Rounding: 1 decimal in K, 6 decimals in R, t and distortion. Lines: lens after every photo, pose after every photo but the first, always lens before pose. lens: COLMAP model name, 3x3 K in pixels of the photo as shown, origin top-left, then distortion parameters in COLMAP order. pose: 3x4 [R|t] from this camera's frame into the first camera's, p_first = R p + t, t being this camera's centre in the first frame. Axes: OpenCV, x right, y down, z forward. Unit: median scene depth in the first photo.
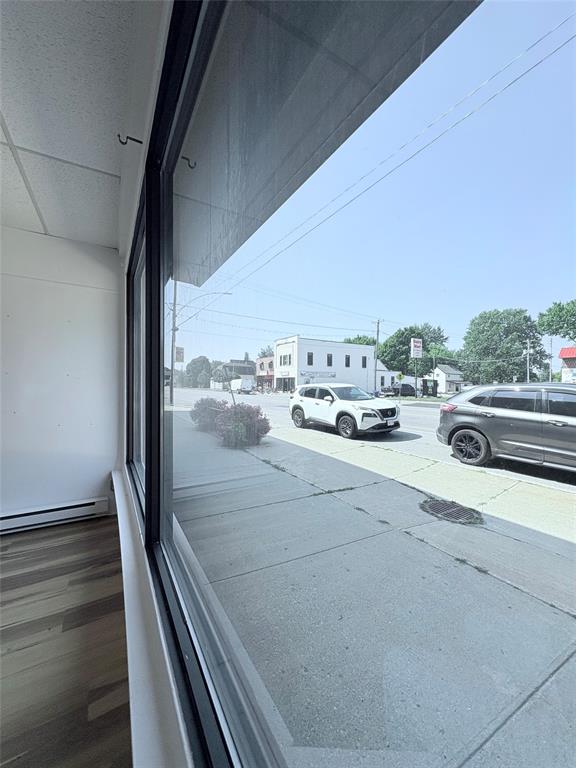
lens RADIAL K [[305.5, 0, 283.0], [0, 305.5, 382.5], [0, 0, 1]] dist [-0.004016, -0.000022]
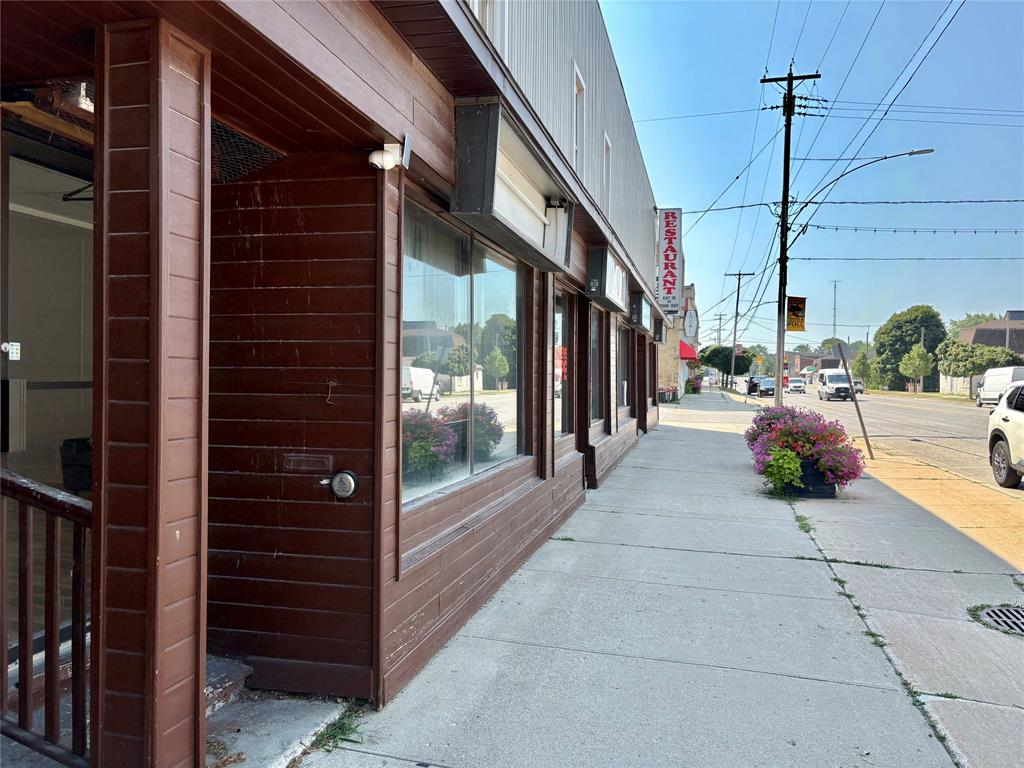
lens RADIAL K [[777.8, 0, 511.6], [0, 777.8, 381.6], [0, 0, 1]] dist [0.013504, 0.005466]
pose [[0.715179, 0.003760, -0.698932, 0.333676], [0.000235, 0.999984, 0.005619, 0.002682], [0.698942, -0.004183, 0.715166, -0.220320]]
